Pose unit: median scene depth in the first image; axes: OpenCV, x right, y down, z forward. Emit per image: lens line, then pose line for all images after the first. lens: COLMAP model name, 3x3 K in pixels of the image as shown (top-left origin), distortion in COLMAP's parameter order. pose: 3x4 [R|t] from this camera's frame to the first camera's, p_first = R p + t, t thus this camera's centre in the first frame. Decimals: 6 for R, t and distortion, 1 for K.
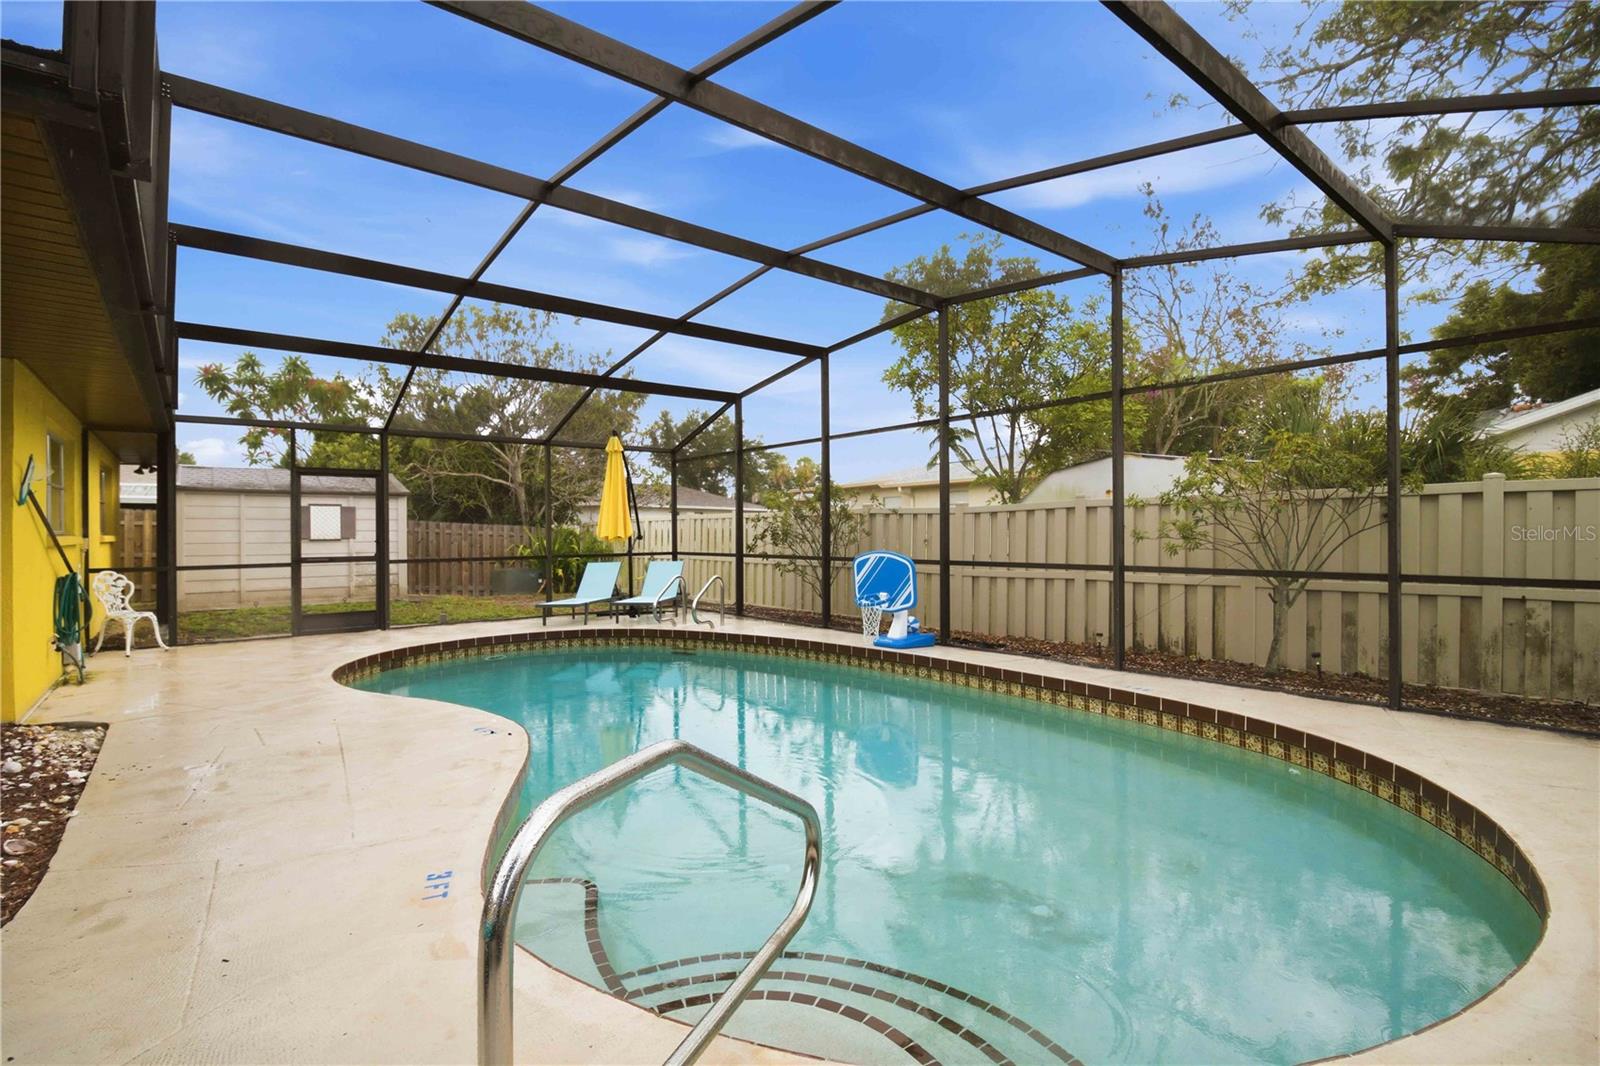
lens RADIAL K [[736.6, 0, 842.4], [0, 736.6, 535.9], [0, 0, 1]] dist [-0.014513, -0.006043]
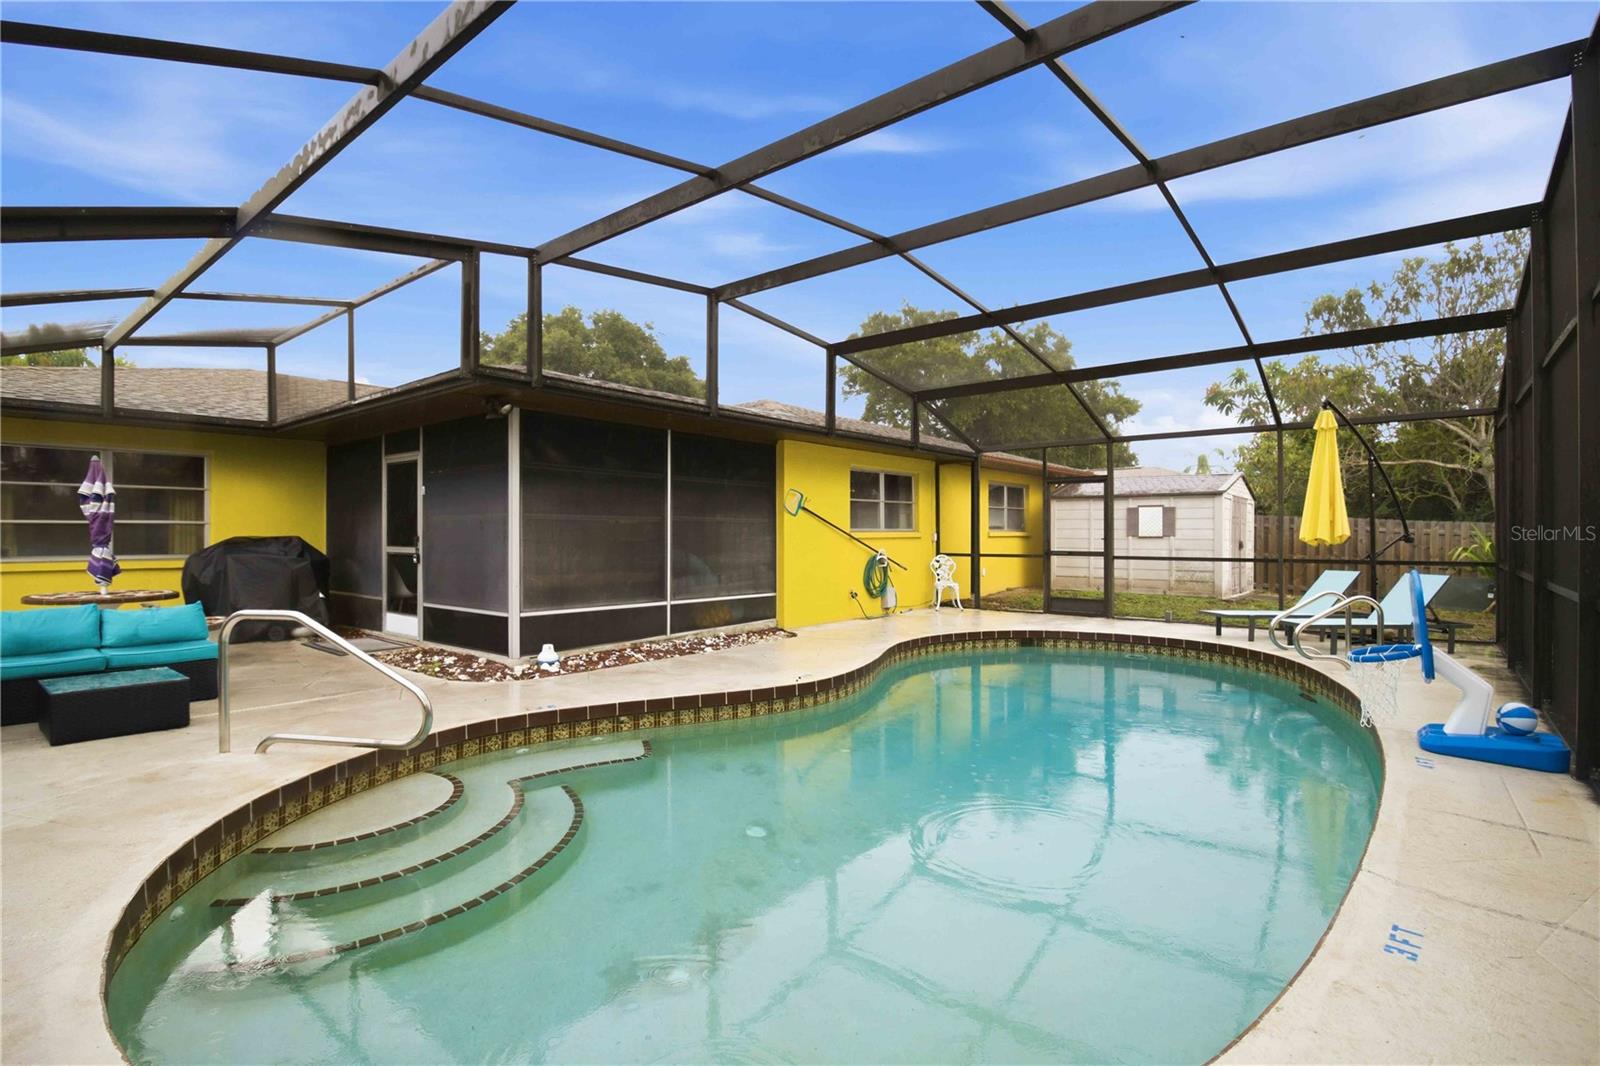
lens RADIAL K [[736.6, 0, 796.8], [0, 736.6, 530.2], [0, 0, 1]] dist [-0.014513, -0.006043]
pose [[0.163669, 0.004892, -0.986503, 0.705460], [-0.007754, 0.999963, 0.003673, -0.011003], [0.986485, 0.007048, 0.163701, 0.620221]]
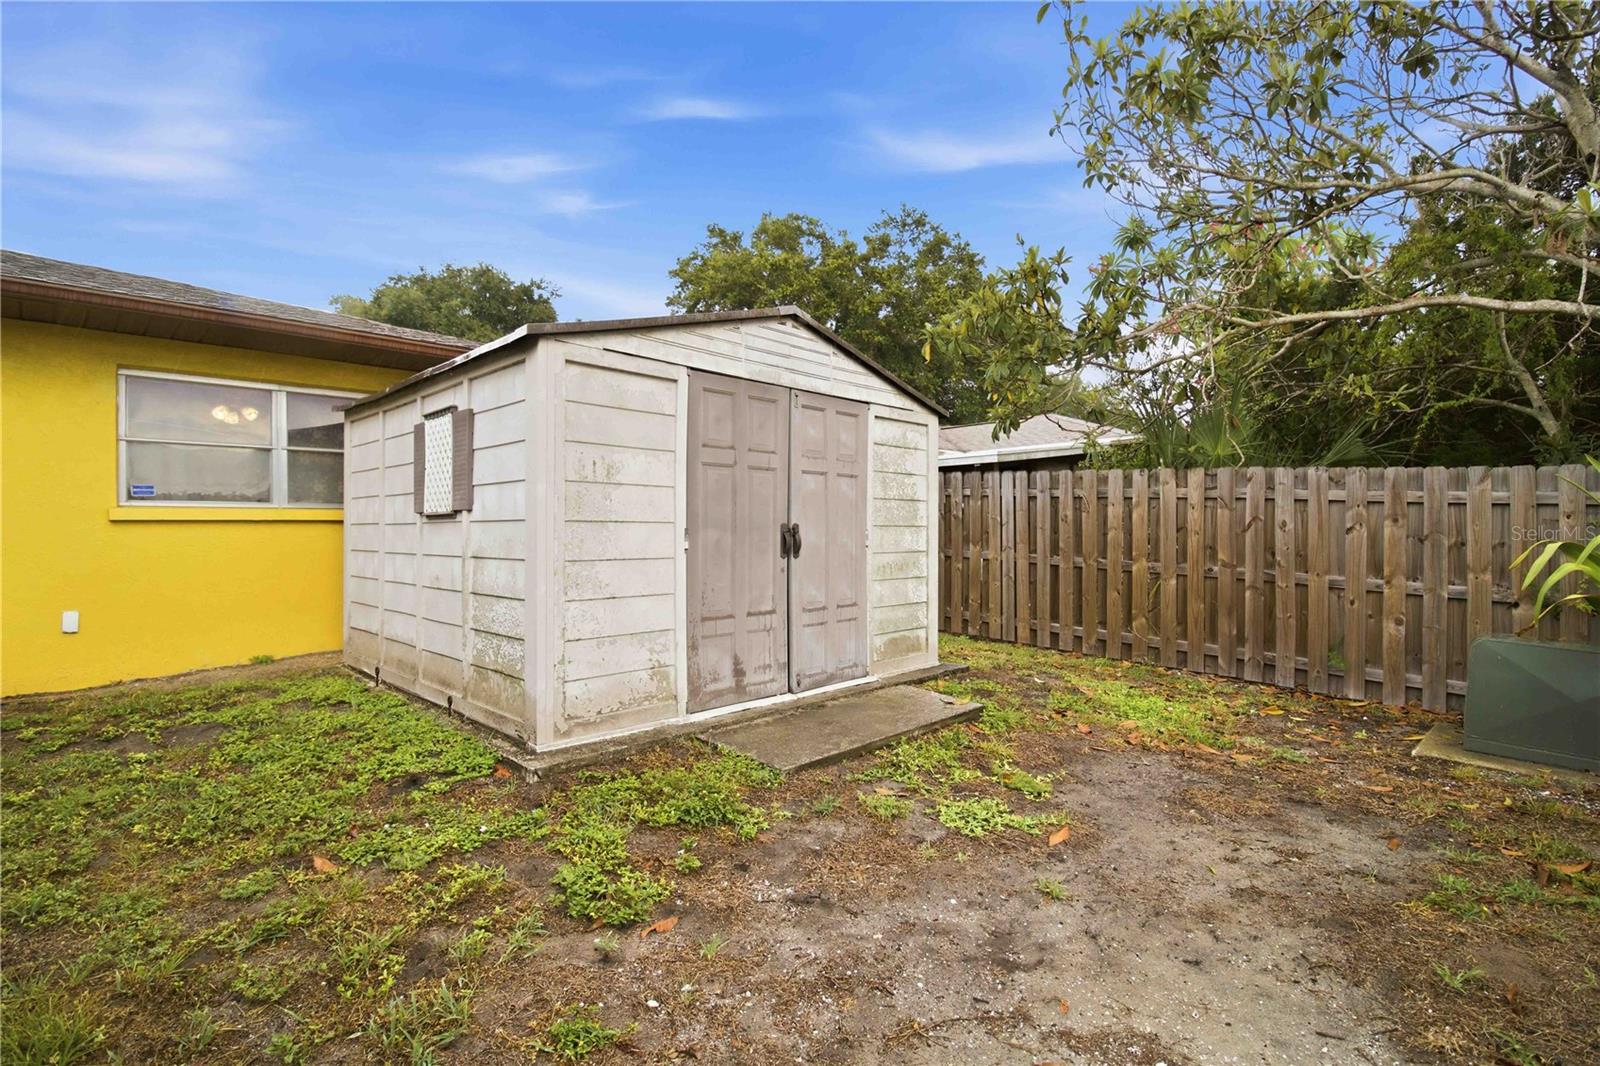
lens RADIAL K [[736.6, 0, 798.9], [0, 736.6, 531.1], [0, 0, 1]] dist [-0.014513, -0.006043]
pose [[0.086084, 0.010299, -0.996235, -0.831331], [0.000747, 0.999946, 0.010402, 0.023775], [0.996288, -0.001640, 0.086072, 2.600564]]
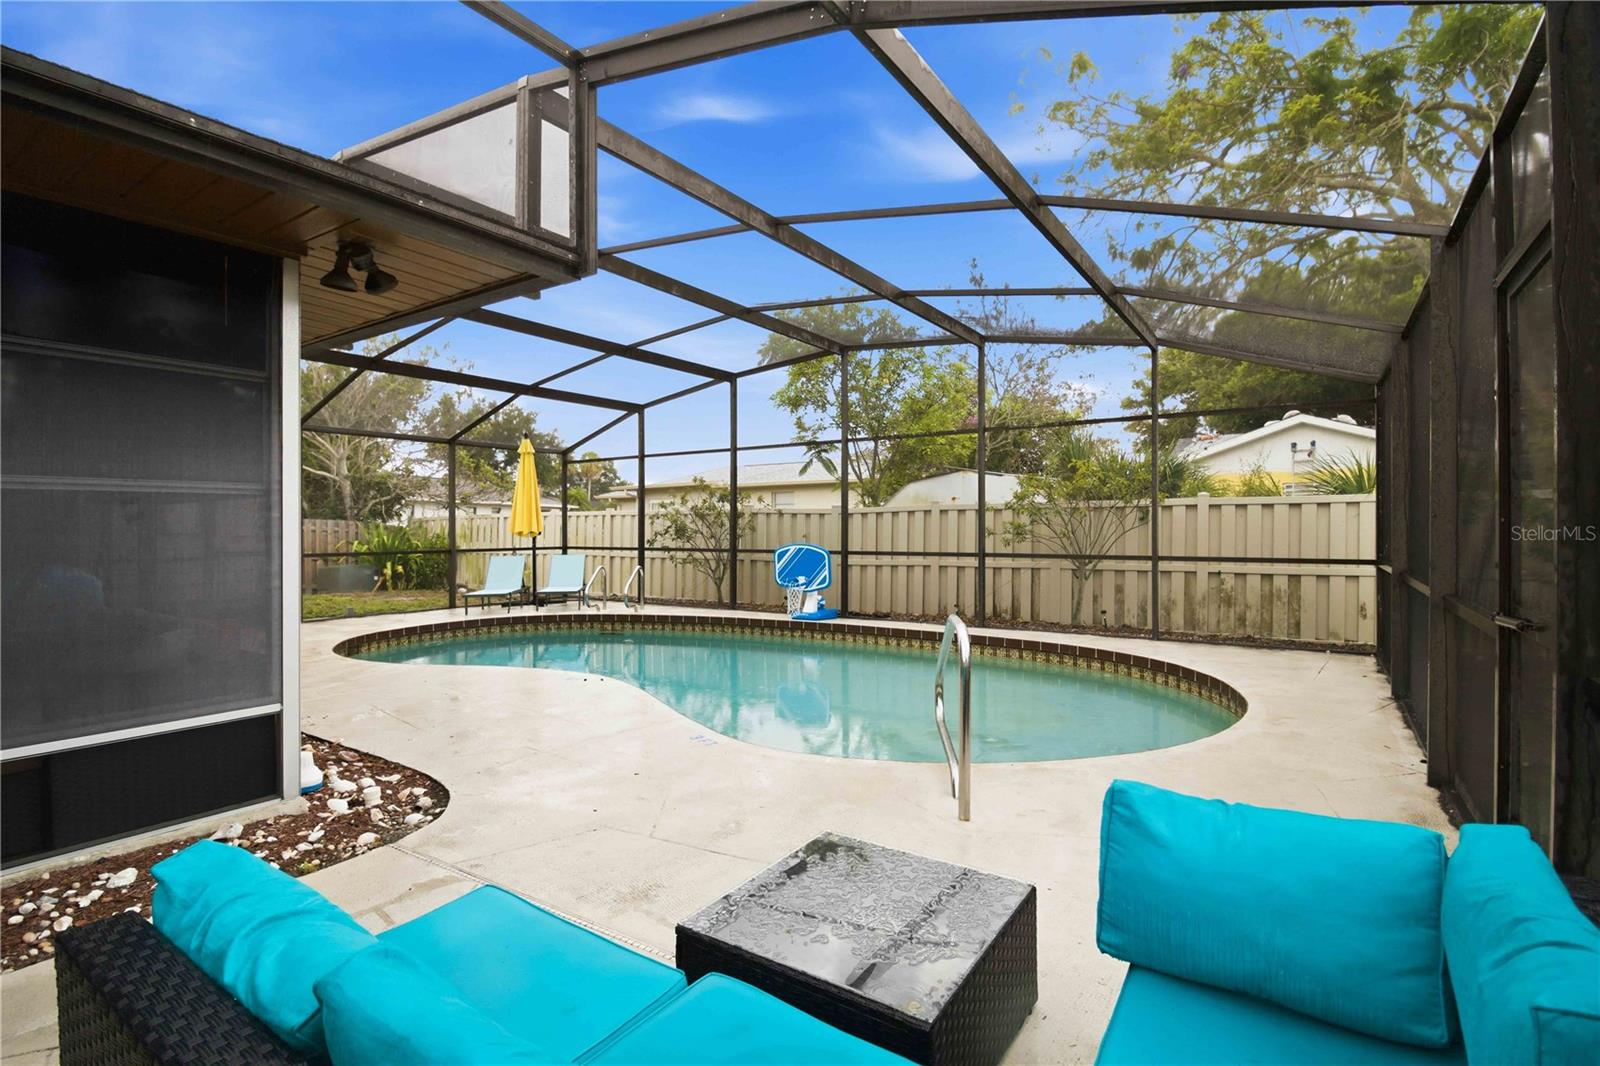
lens RADIAL K [[736.6, 0, 840.1], [0, 736.6, 532.4], [0, 0, 1]] dist [-0.014513, -0.006043]
pose [[0.955767, 0.003303, 0.294105, -0.212014], [-0.002588, 0.999993, -0.002819, 0.004211], [-0.294112, 0.001933, 0.955769, -0.189826]]
